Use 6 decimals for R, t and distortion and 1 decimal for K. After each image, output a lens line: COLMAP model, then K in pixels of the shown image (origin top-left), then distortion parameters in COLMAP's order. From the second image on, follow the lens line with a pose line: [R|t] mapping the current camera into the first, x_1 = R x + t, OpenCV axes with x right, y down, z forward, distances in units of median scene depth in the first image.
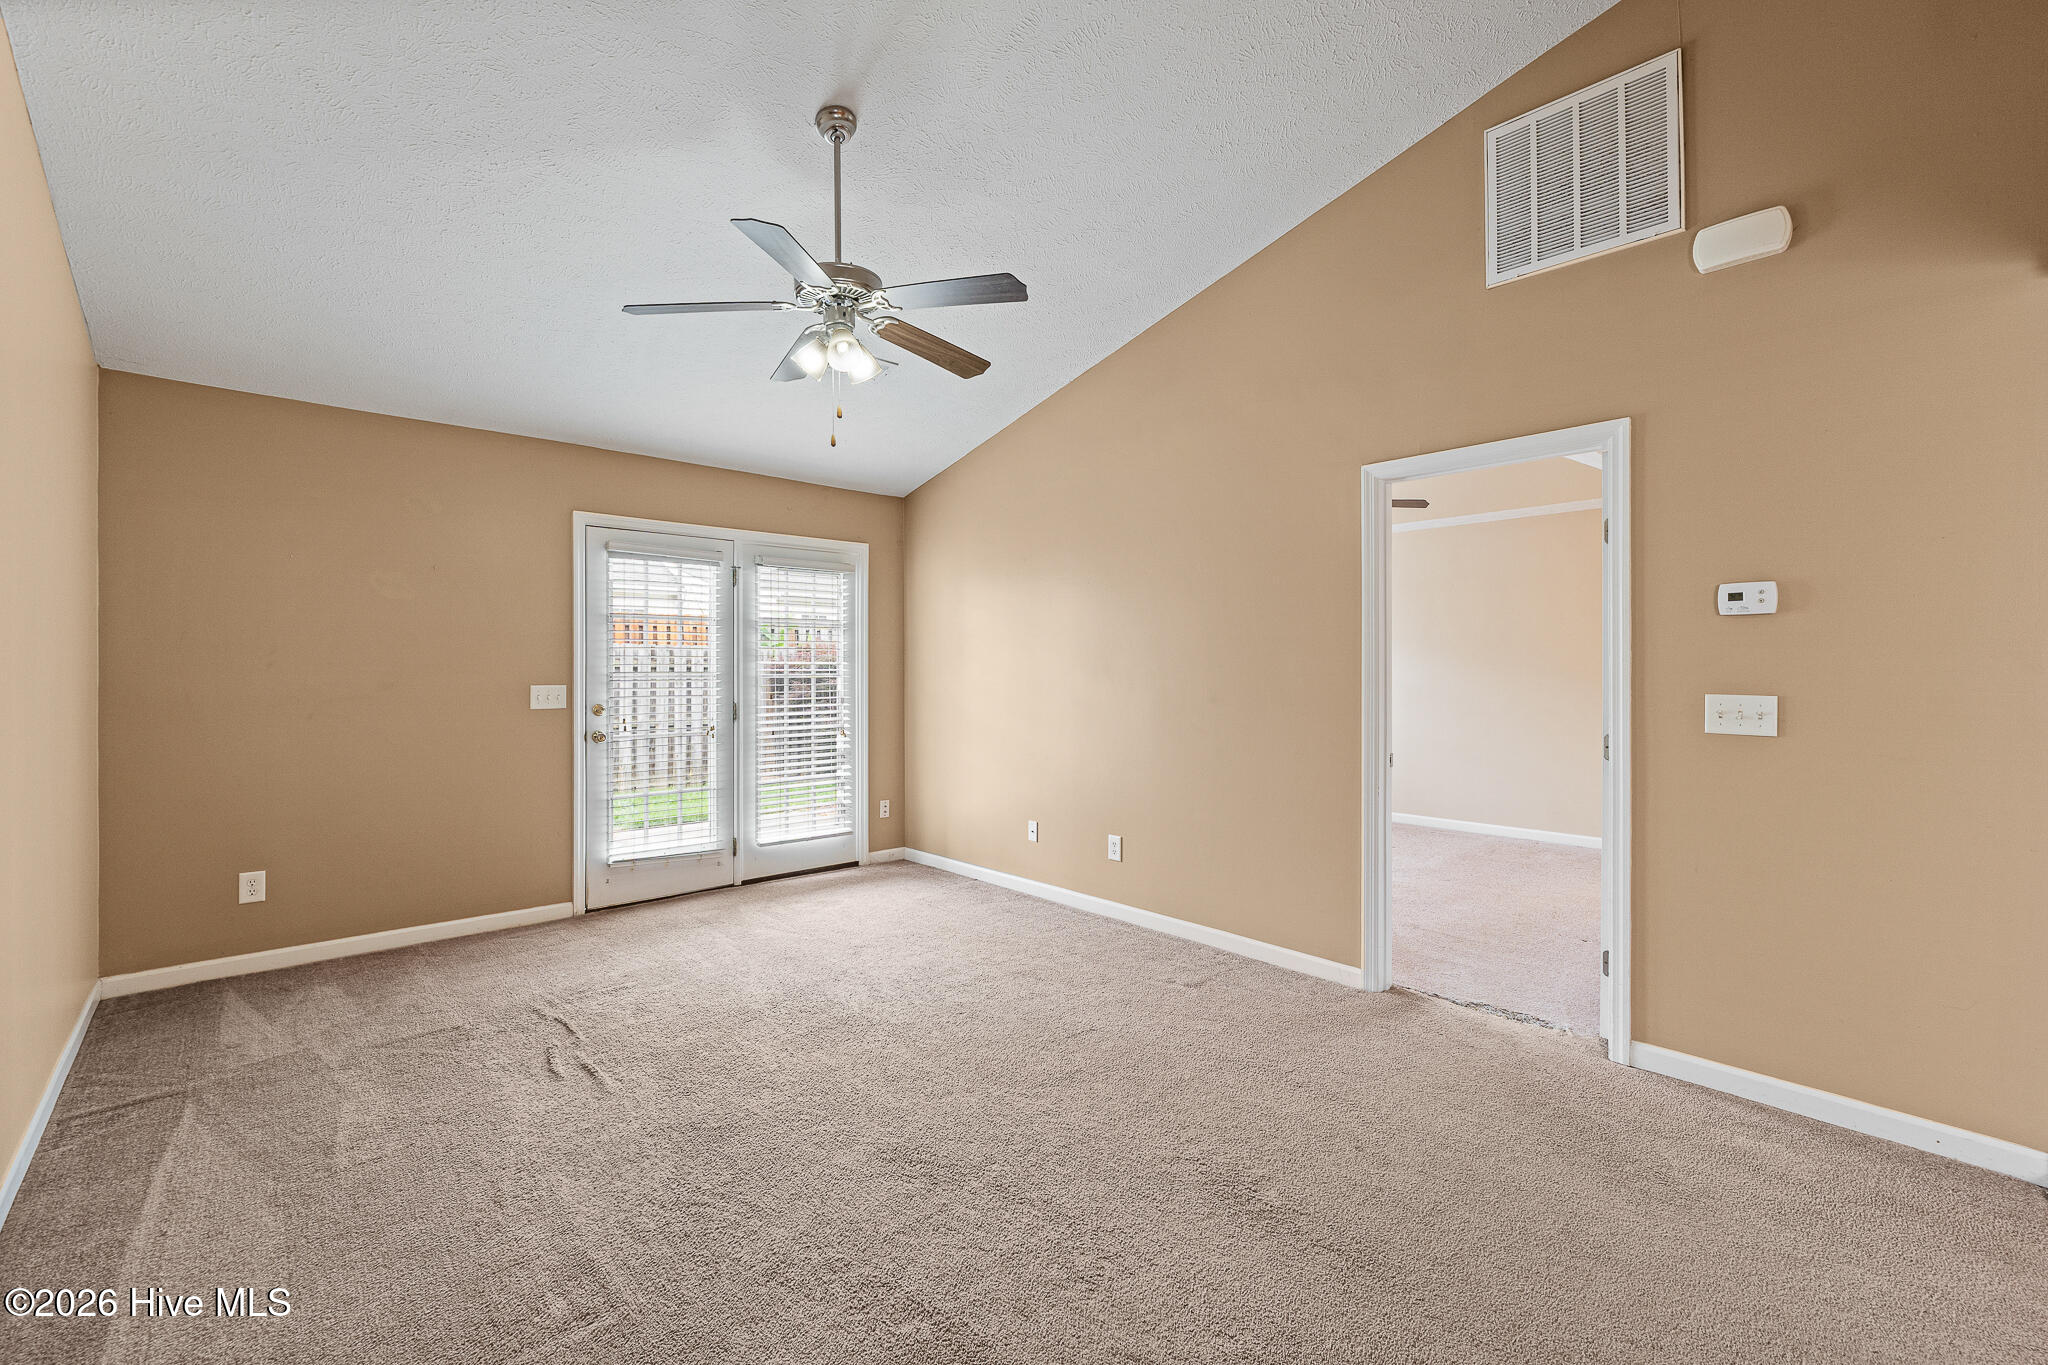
lens RADIAL K [[865.2, 0, 1011.1], [0, 865.2, 663.5], [0, 0, 1]] dist [0.000648, -0.000578]
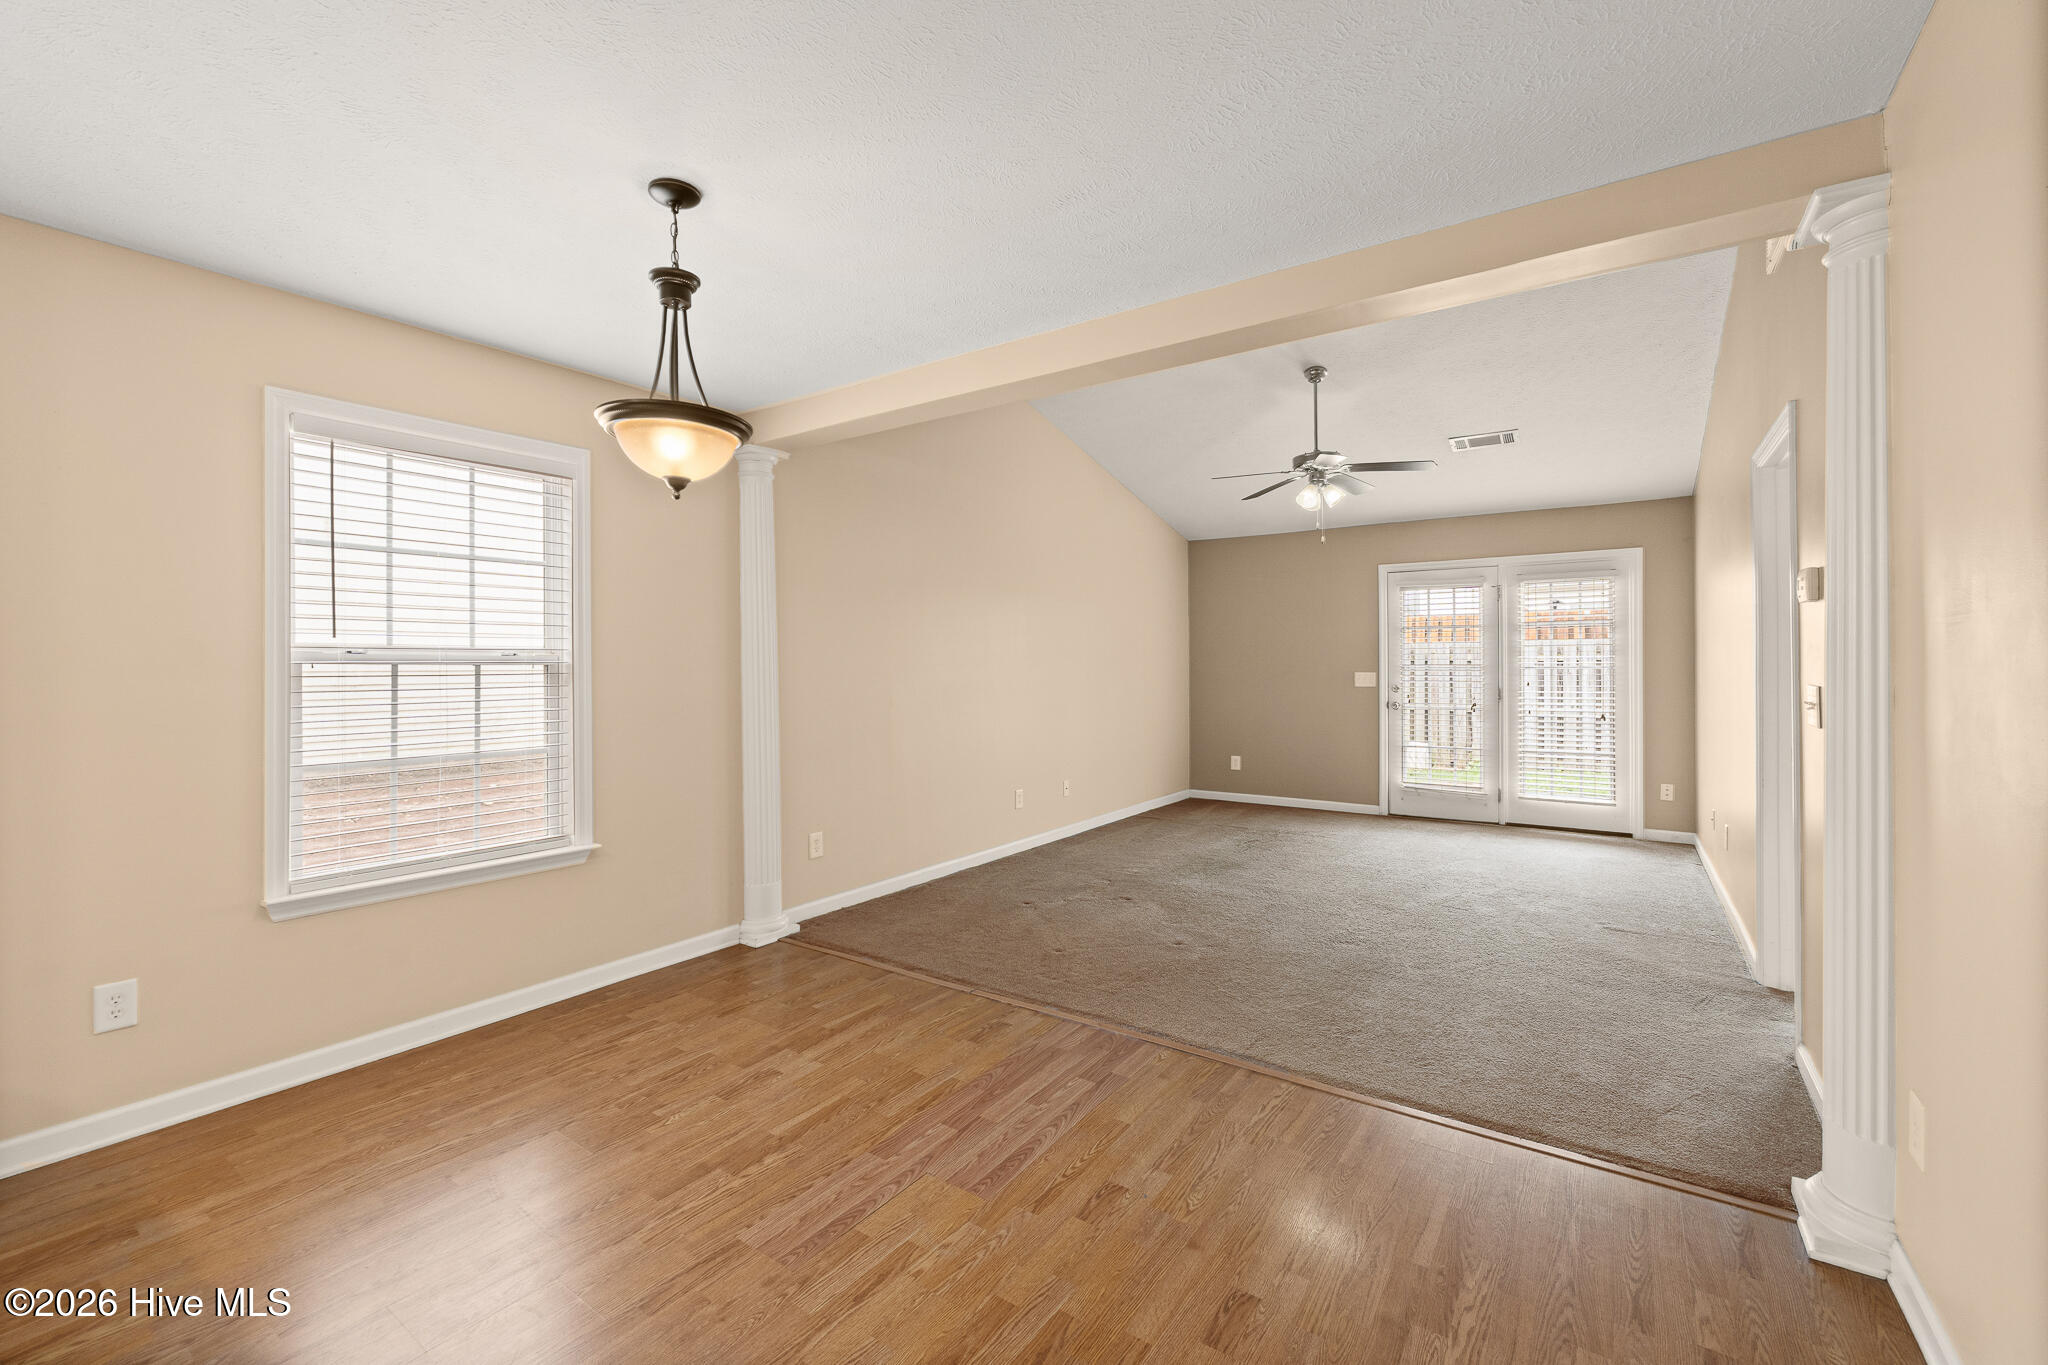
lens RADIAL K [[865.2, 0, 963.7], [0, 865.2, 662.7], [0, 0, 1]] dist [0.000648, -0.000578]
pose [[0.185506, -0.004607, -0.982632, 0.853385], [0.009741, 0.999949, -0.002849, 0.003036], [0.982595, -0.009043, 0.185541, -0.058807]]
